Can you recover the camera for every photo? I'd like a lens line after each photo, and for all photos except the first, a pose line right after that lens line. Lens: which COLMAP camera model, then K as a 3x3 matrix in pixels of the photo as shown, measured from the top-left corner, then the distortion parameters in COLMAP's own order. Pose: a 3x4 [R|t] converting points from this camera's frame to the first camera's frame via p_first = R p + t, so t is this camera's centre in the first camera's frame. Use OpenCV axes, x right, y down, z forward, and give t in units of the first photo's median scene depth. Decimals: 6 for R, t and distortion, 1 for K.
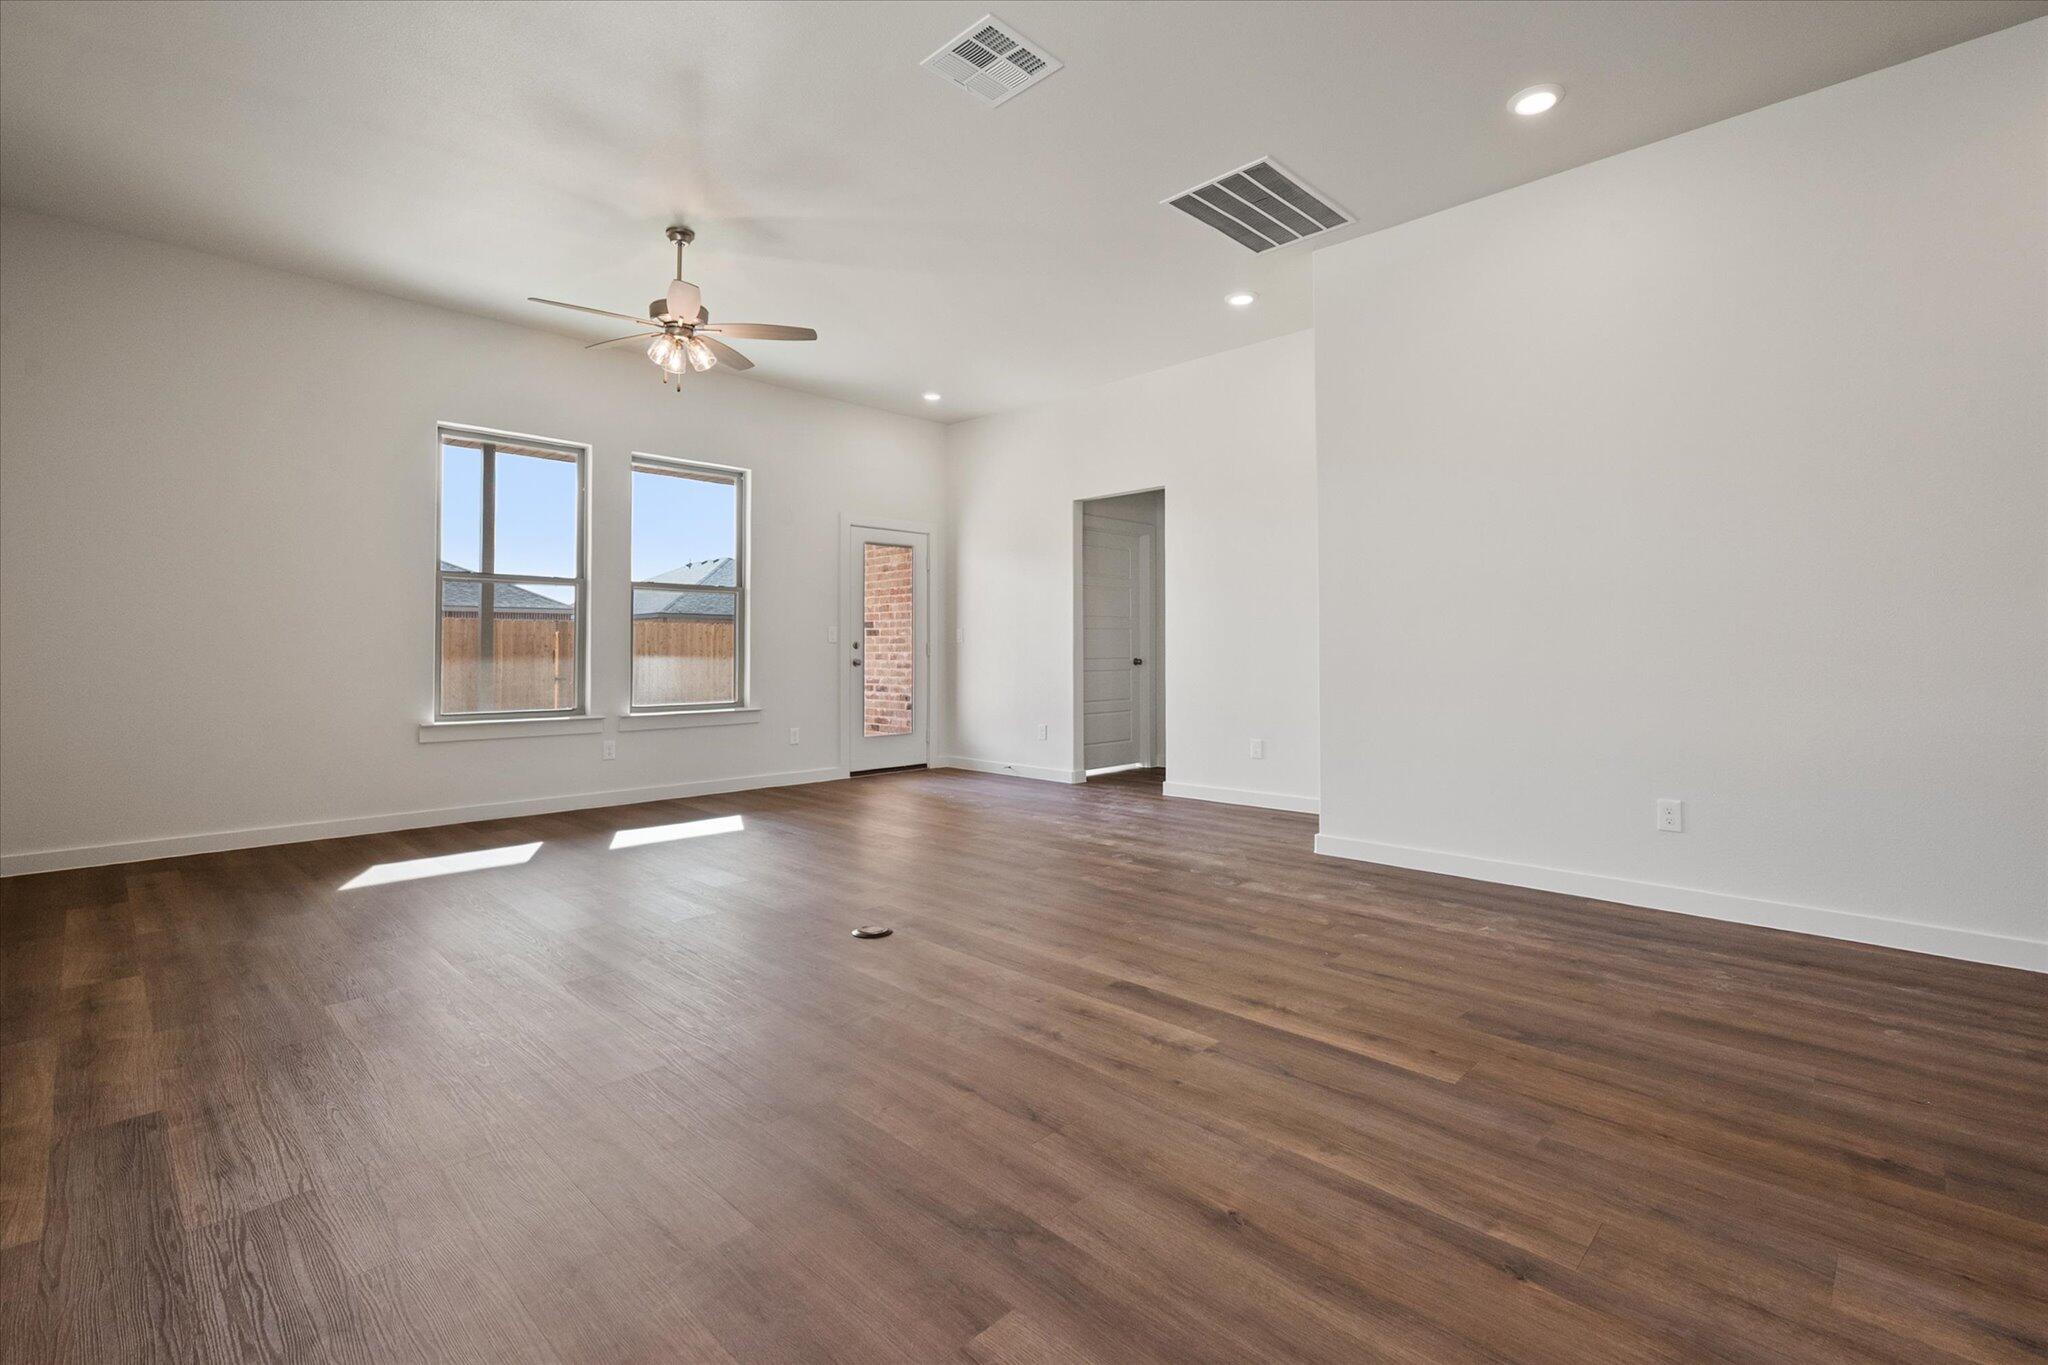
lens RADIAL K [[920.9, 0, 1018.3], [0, 920.9, 634.8], [0, 0, 1]] dist [0.001557, -0.001338]
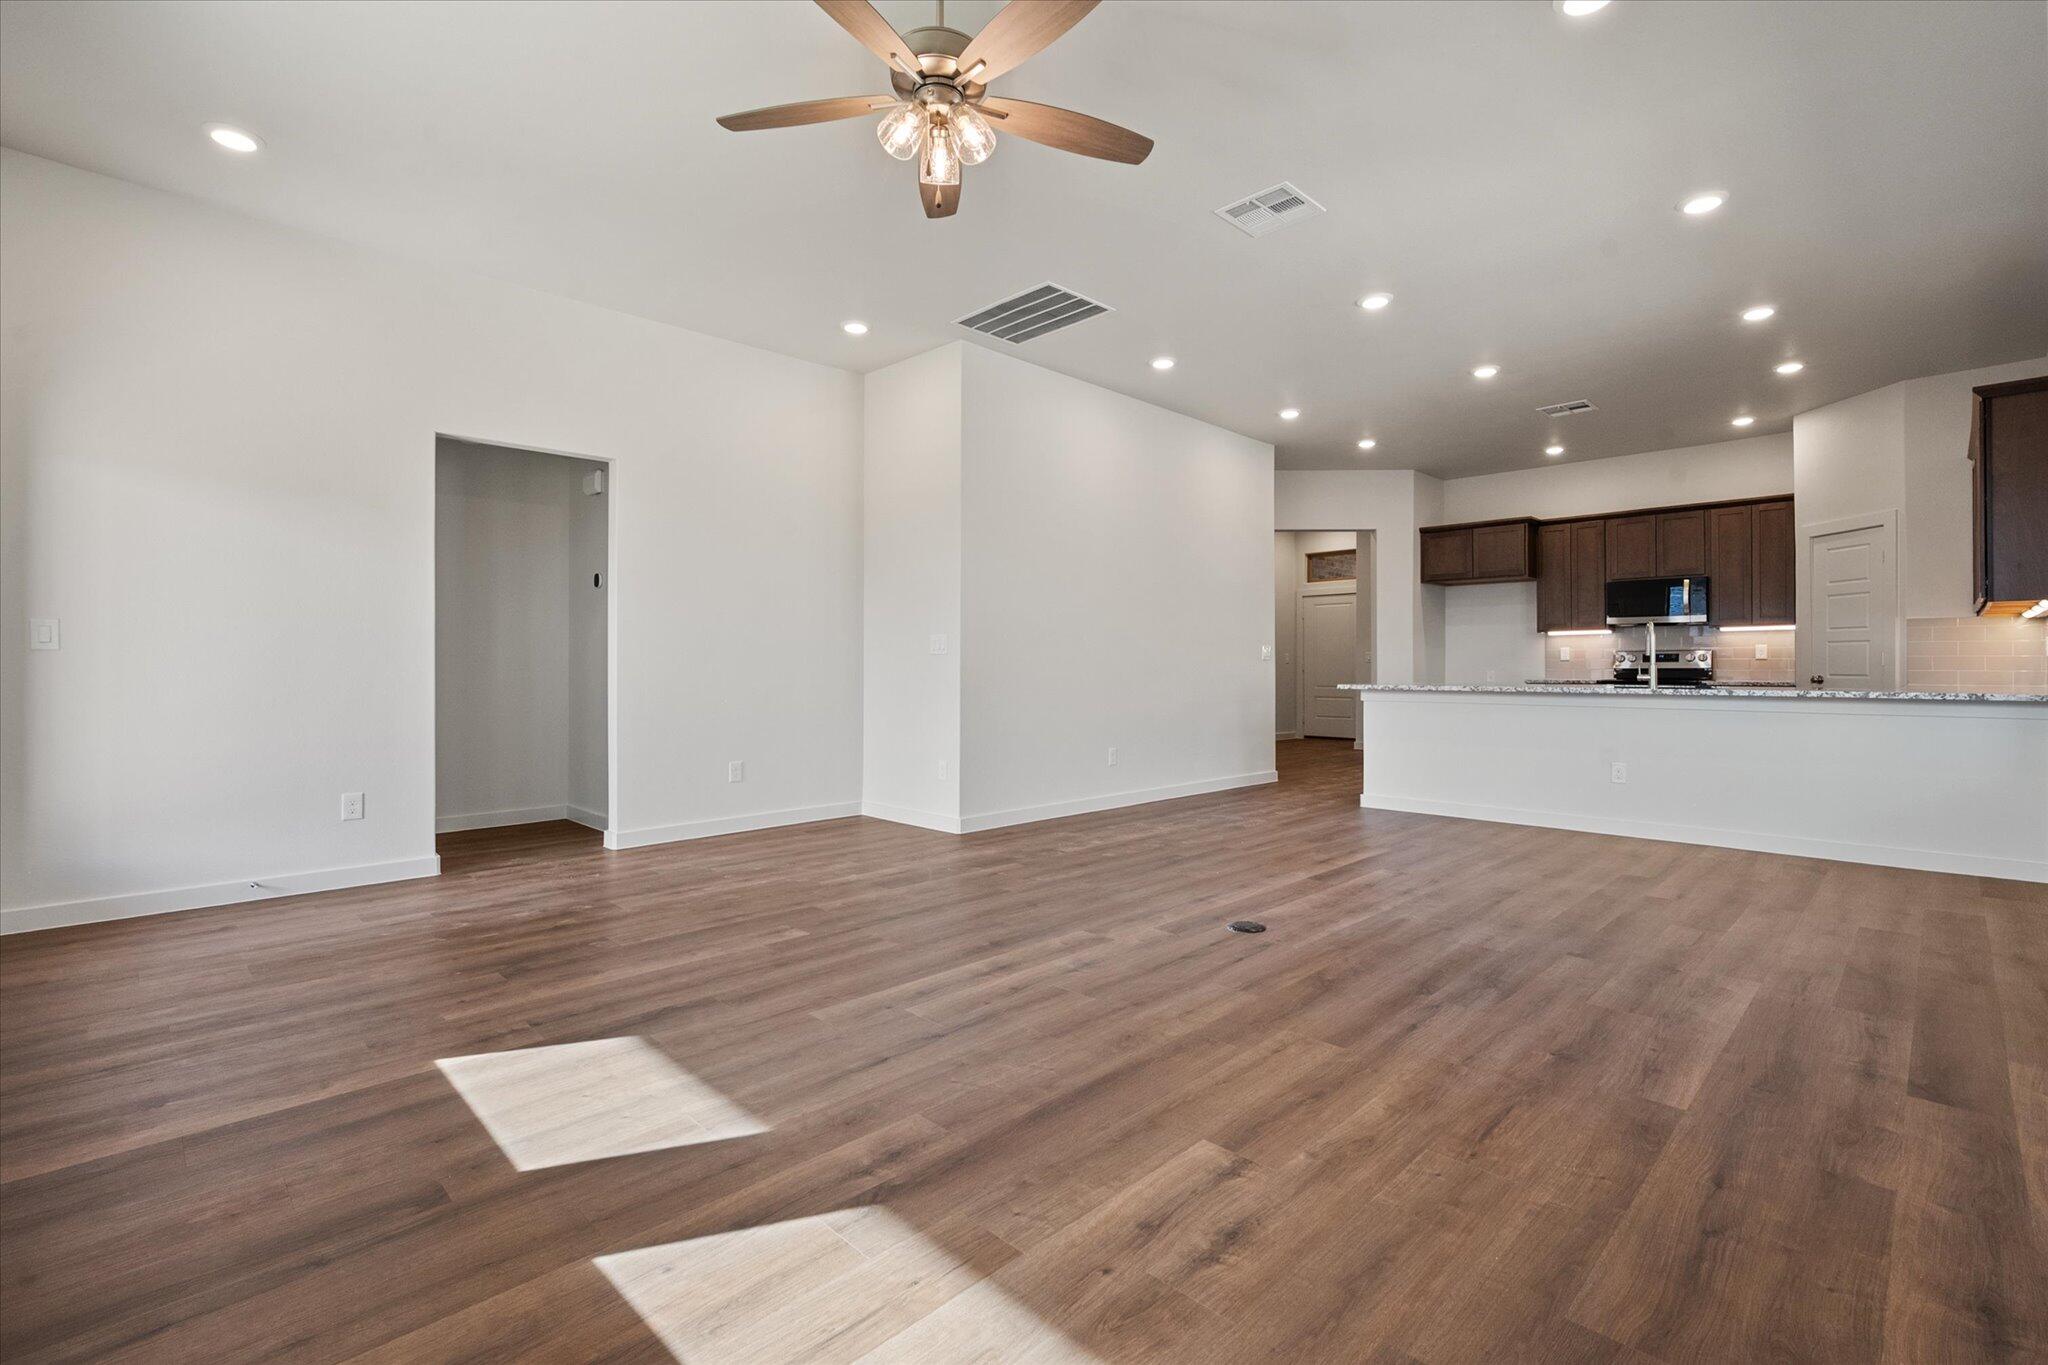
lens RADIAL K [[920.9, 0, 1027.5], [0, 920.9, 661.4], [0, 0, 1]] dist [0.001557, -0.001338]
pose [[0.002093, 0.009324, 0.999954, -1.447837], [-0.017827, 0.999798, -0.009286, 0.028255], [-0.999839, -0.017807, 0.002259, 1.464729]]
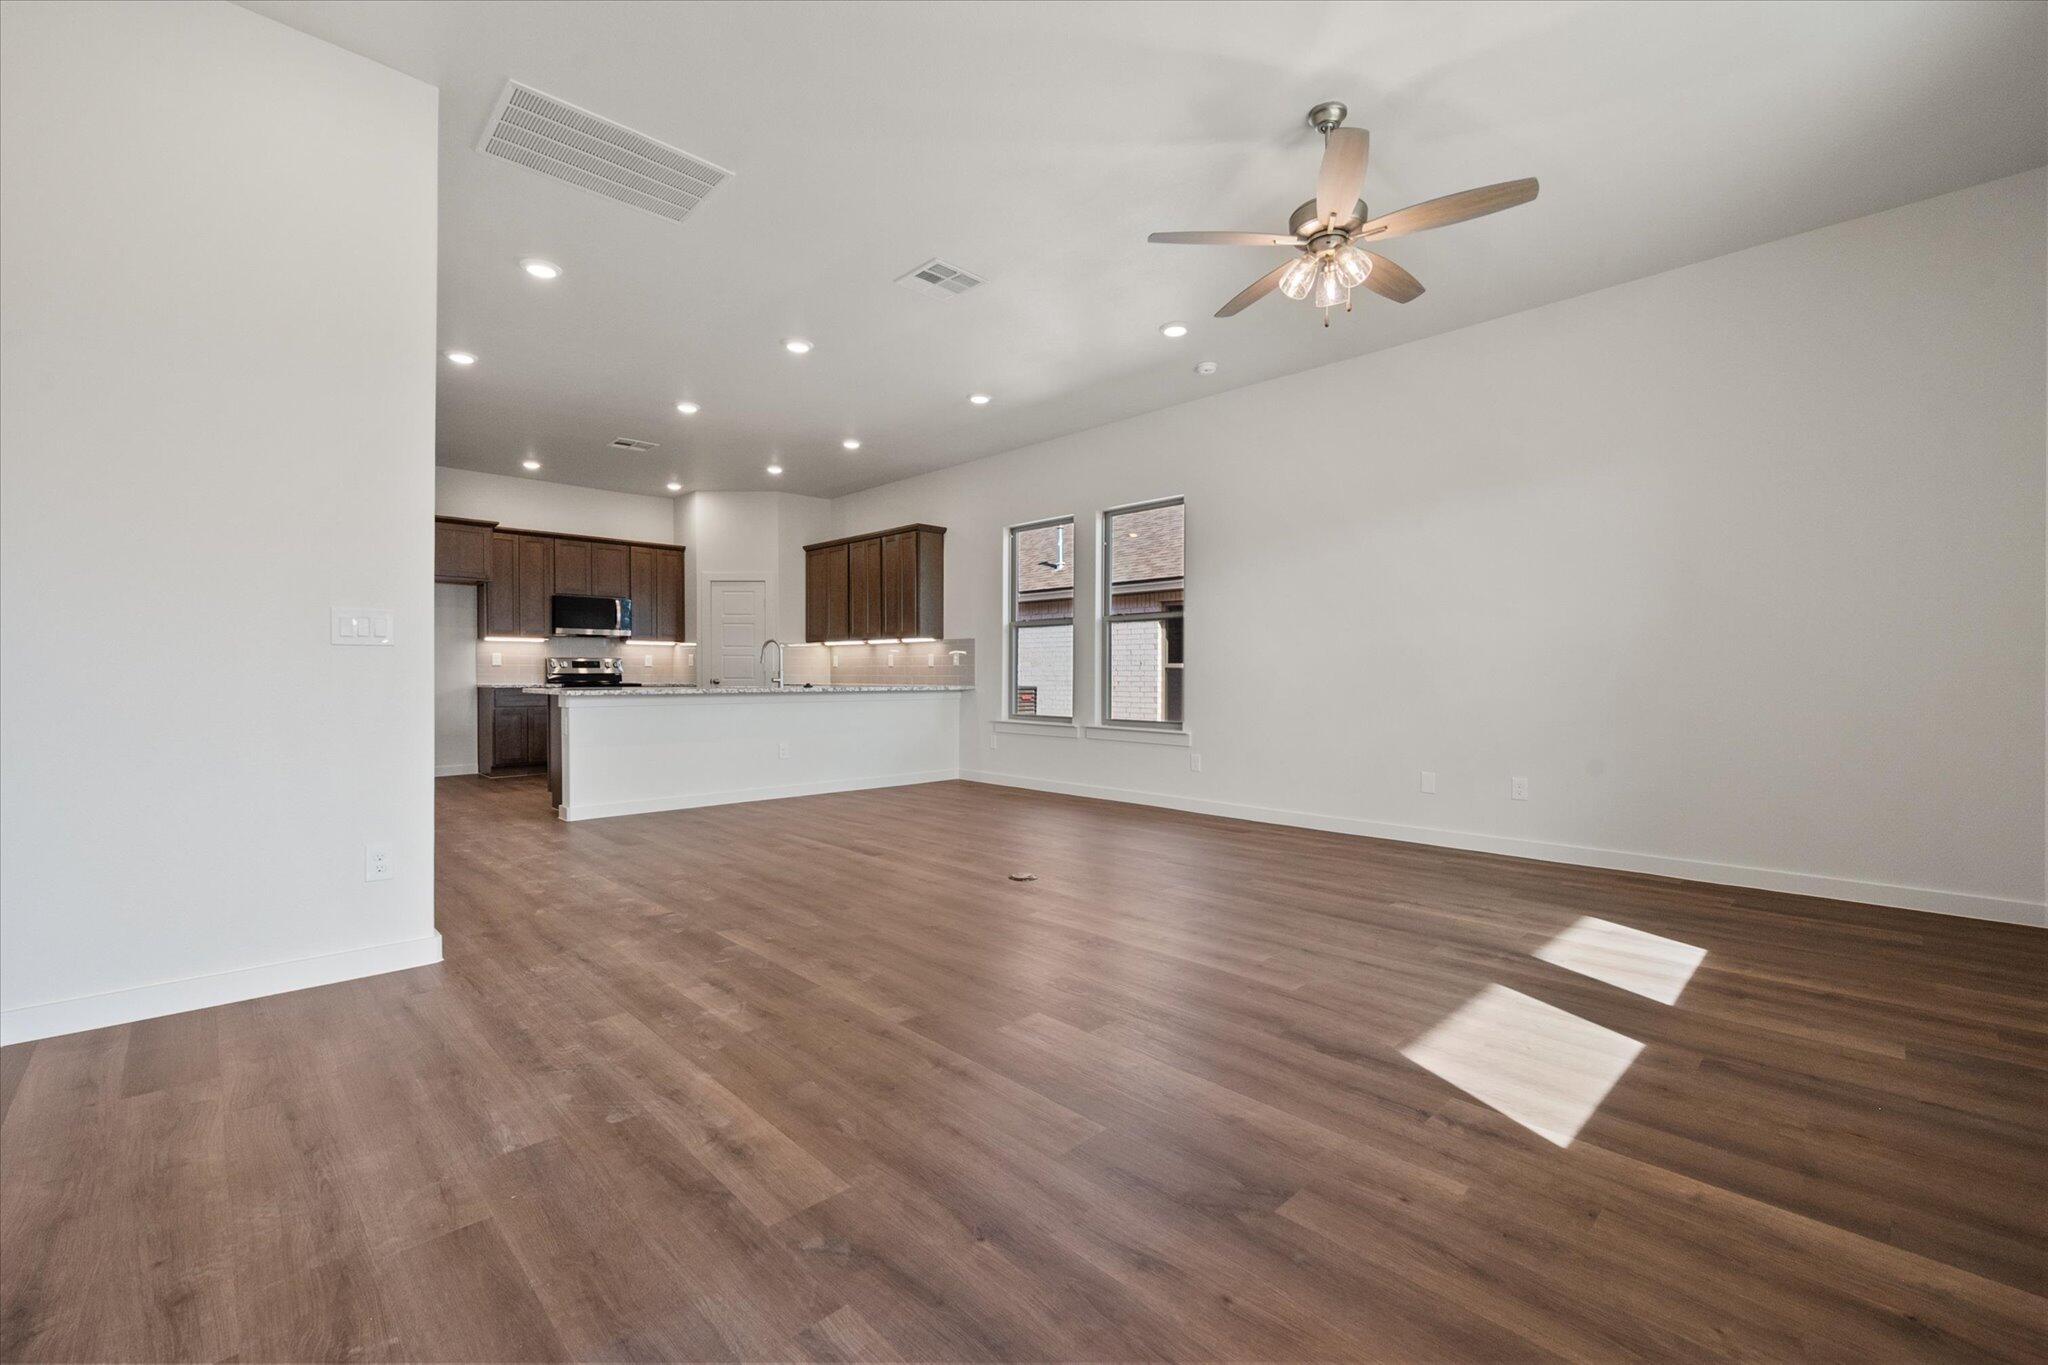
lens RADIAL K [[848.8, 0, 1029.0], [0, 848.8, 696.5], [0, 0, 1]] dist [0.000881, -0.000025]
pose [[-0.999824, 0.000659, 0.018763, -0.235158], [0.000825, 0.999961, 0.008848, 0.048124], [-0.018756, 0.008862, -0.999785, 2.624187]]
